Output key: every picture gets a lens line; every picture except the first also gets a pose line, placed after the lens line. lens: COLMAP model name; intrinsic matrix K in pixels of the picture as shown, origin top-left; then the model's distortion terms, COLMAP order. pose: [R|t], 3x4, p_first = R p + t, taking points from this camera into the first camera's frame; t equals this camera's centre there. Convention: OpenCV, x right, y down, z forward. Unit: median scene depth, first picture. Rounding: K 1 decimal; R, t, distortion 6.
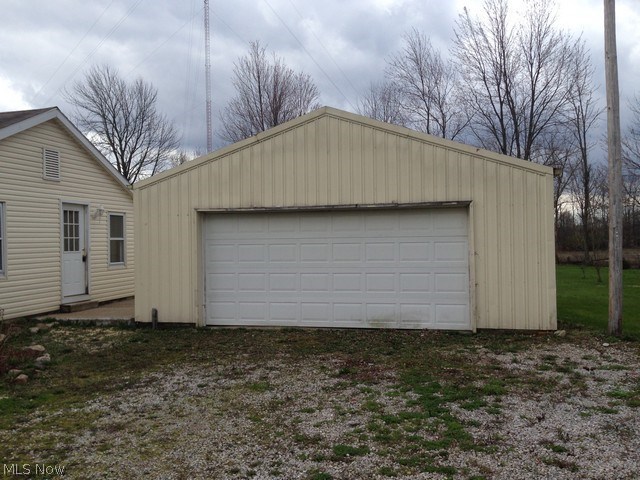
lens RADIAL K [[594.2, 0, 318.4], [0, 594.2, 237.0], [0, 0, 1]] dist [0.001466, 0.000000]
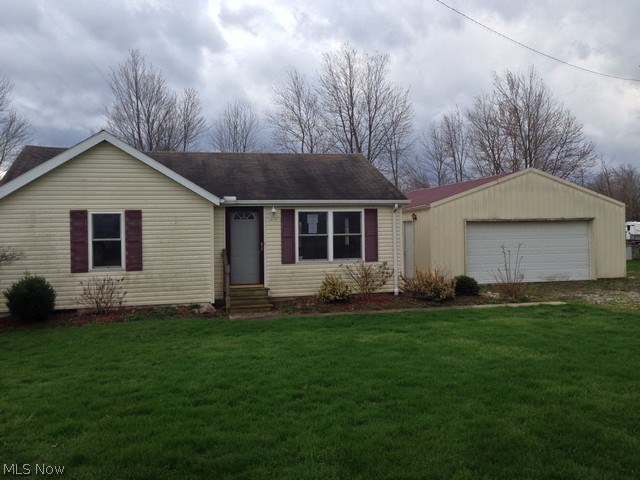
lens RADIAL K [[594.2, 0, 323.2], [0, 594.2, 241.6], [0, 0, 1]] dist [0.001466, 0.000000]
pose [[0.876293, -0.003964, 0.481762, -1.497450], [0.002812, 0.999991, 0.003113, 0.012453], [-0.481770, -0.001373, 0.876297, -0.355409]]
